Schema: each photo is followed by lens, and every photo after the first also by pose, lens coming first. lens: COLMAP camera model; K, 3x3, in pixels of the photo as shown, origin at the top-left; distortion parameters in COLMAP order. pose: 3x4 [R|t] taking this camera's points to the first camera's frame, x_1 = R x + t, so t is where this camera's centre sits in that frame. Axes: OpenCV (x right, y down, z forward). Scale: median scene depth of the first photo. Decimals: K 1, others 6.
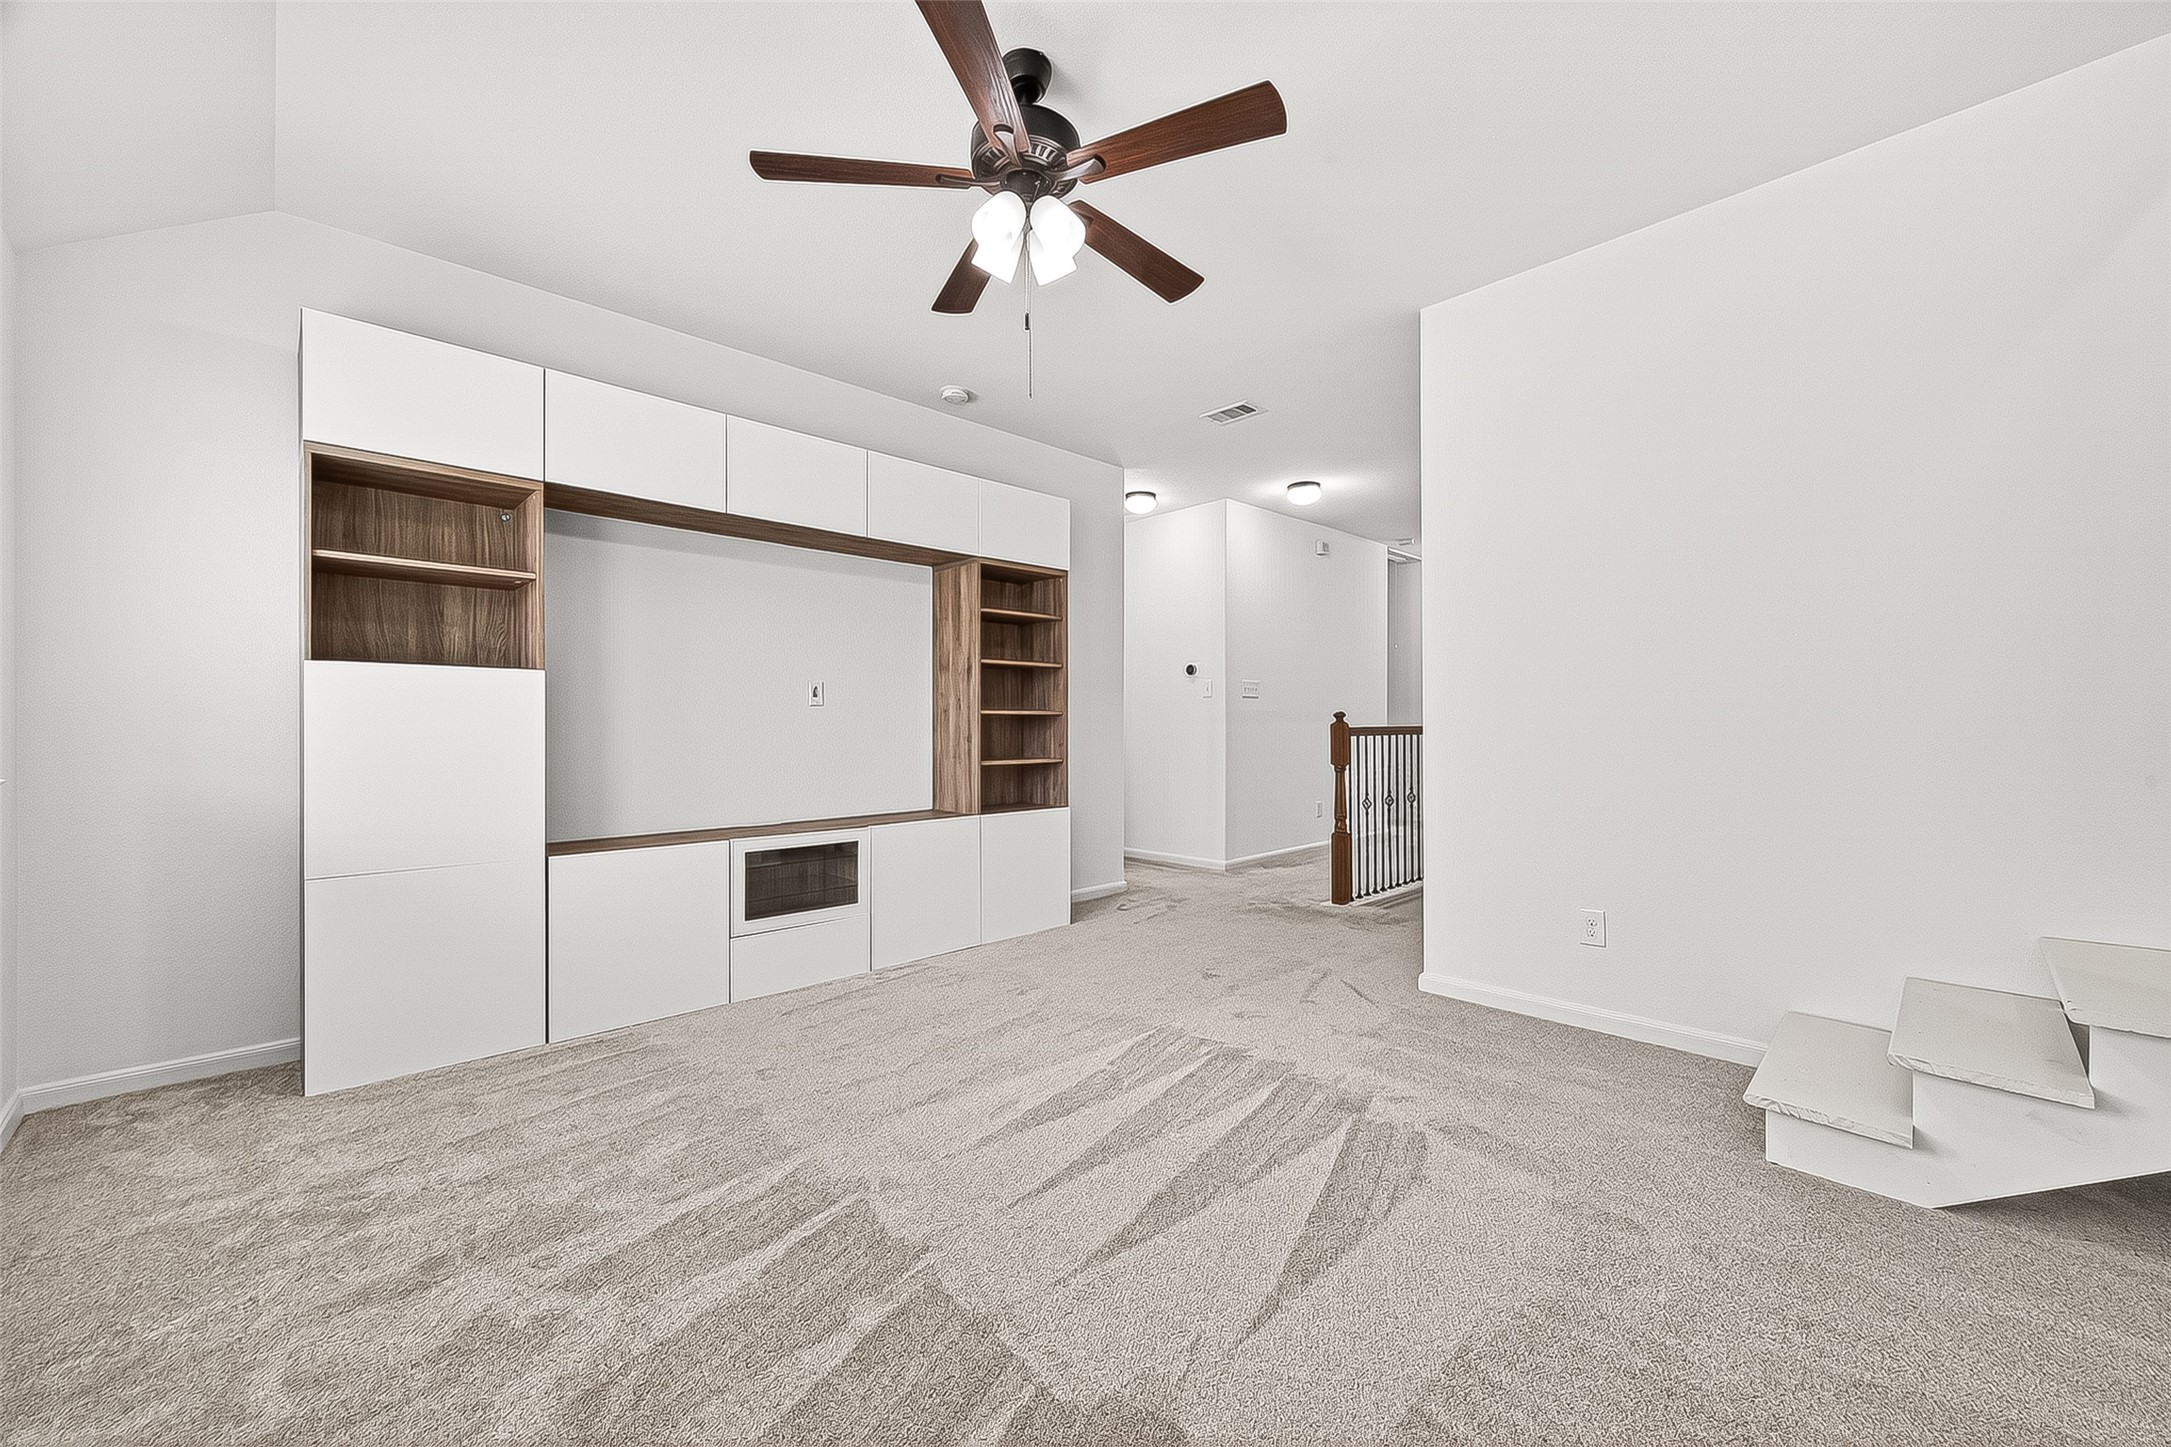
lens RADIAL K [[842.8, 0, 1090.6], [0, 842.8, 729.1], [0, 0, 1]] dist [0.002009, -0.000038]
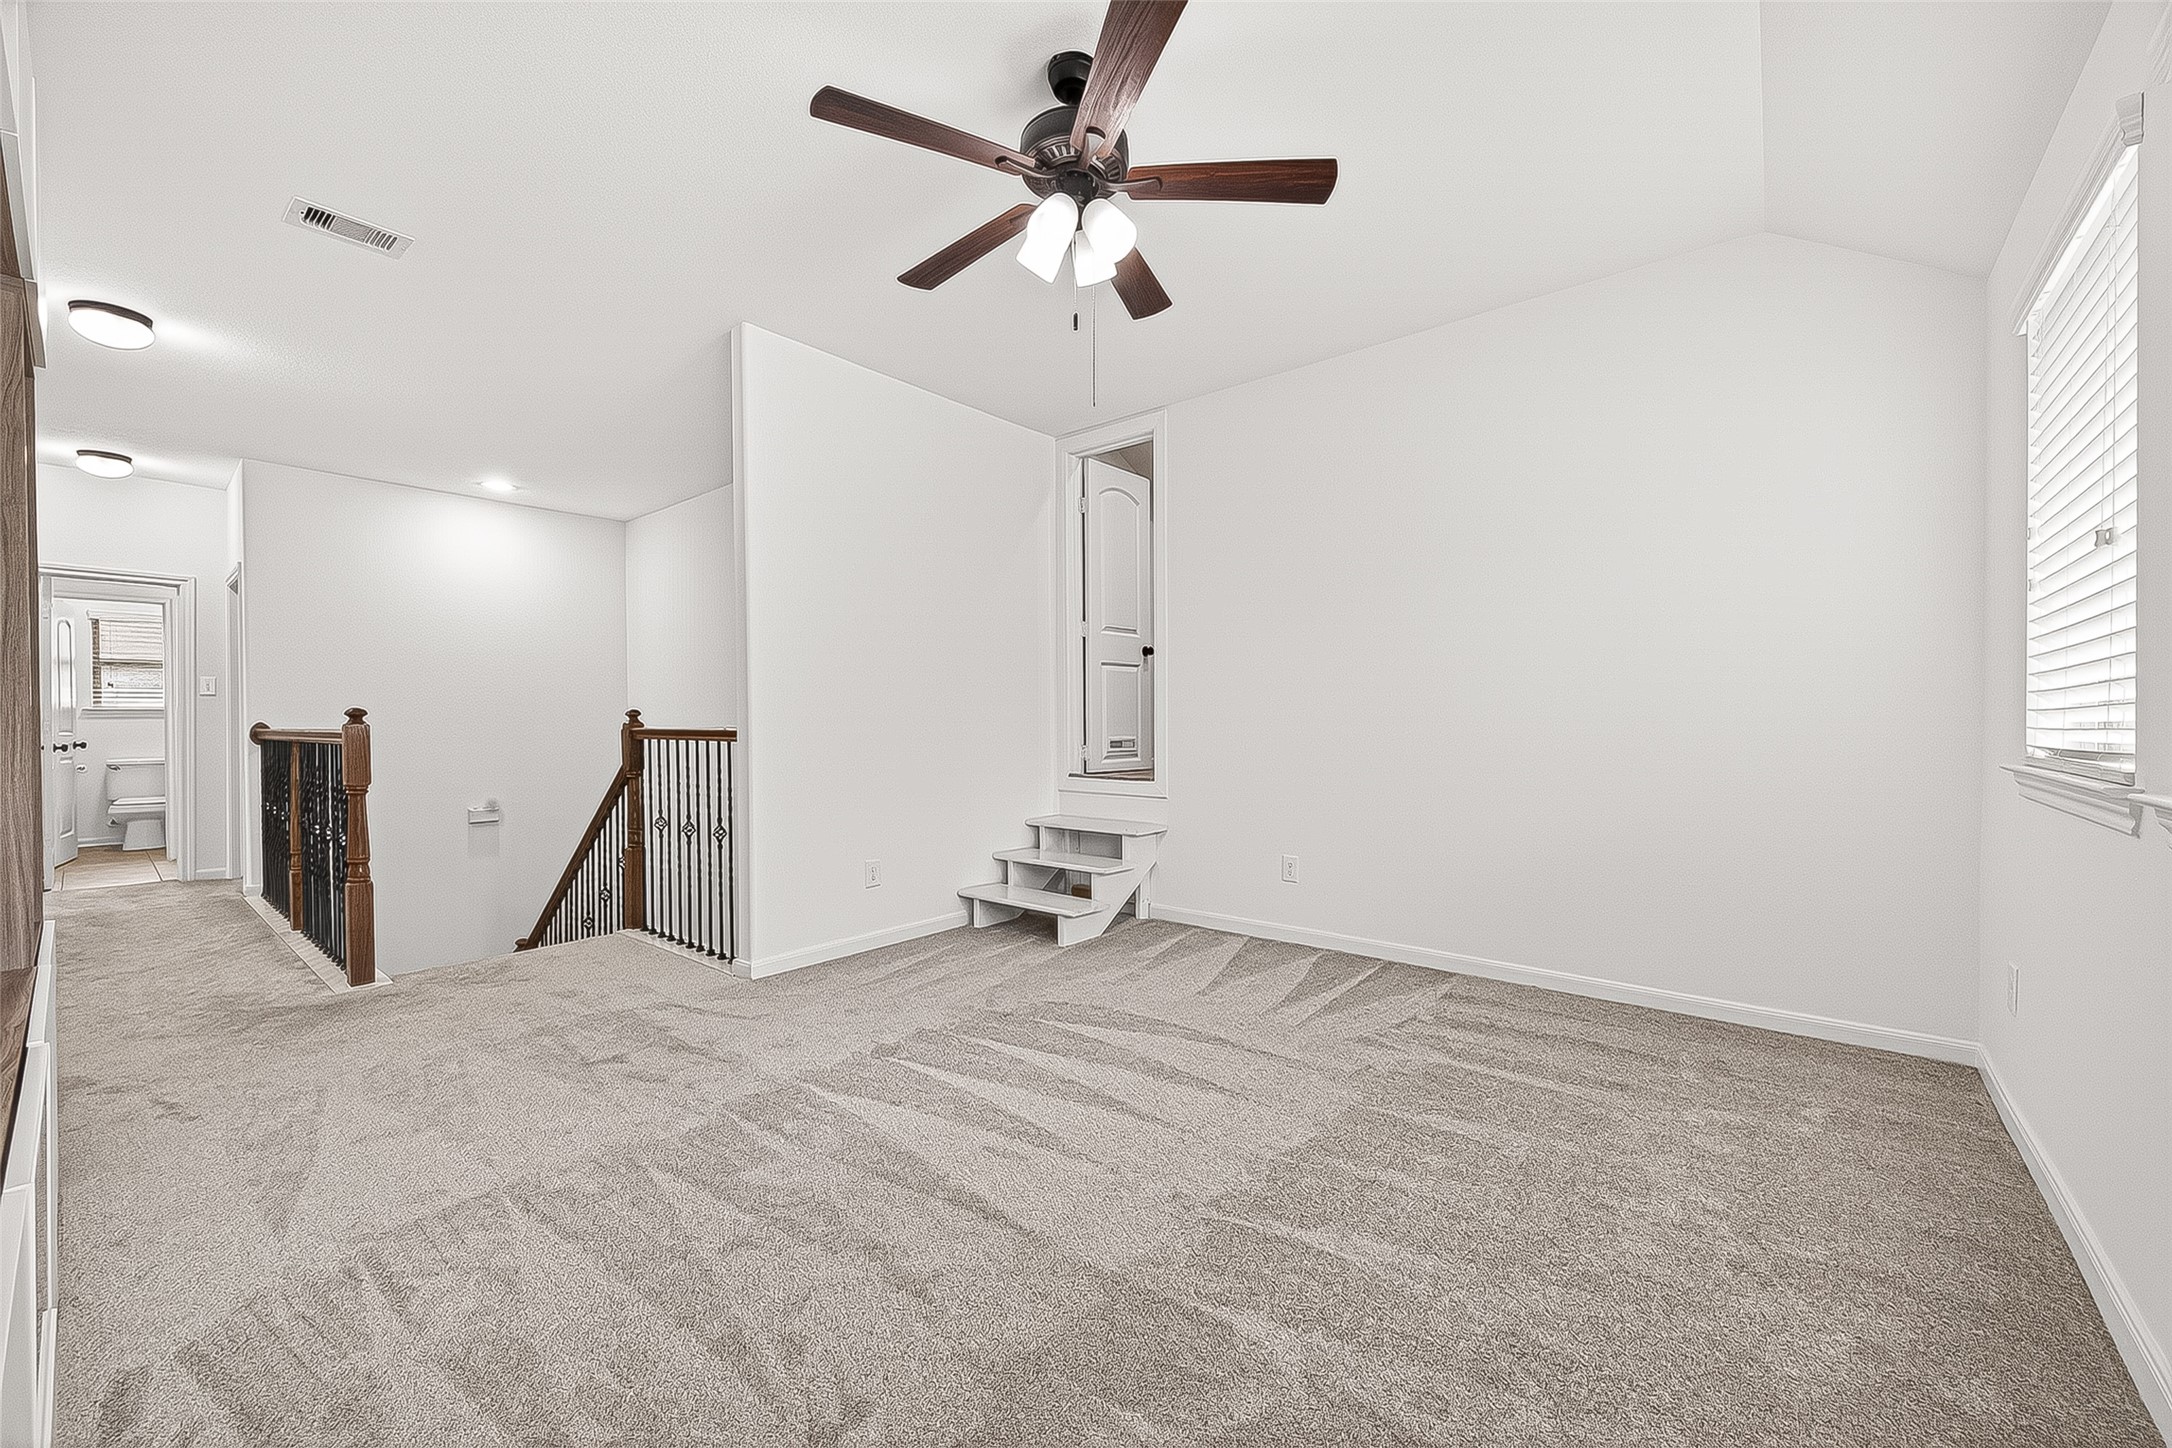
lens RADIAL K [[843.2, 0, 1091.1], [0, 843.2, 729.6], [0, 0, 1]] dist [0.002009, -0.000038]
pose [[-0.101932, -0.011468, 0.994725, -0.703877], [0.011405, 0.999854, 0.012696, -0.008655], [-0.994726, 0.012639, -0.101786, 0.699396]]
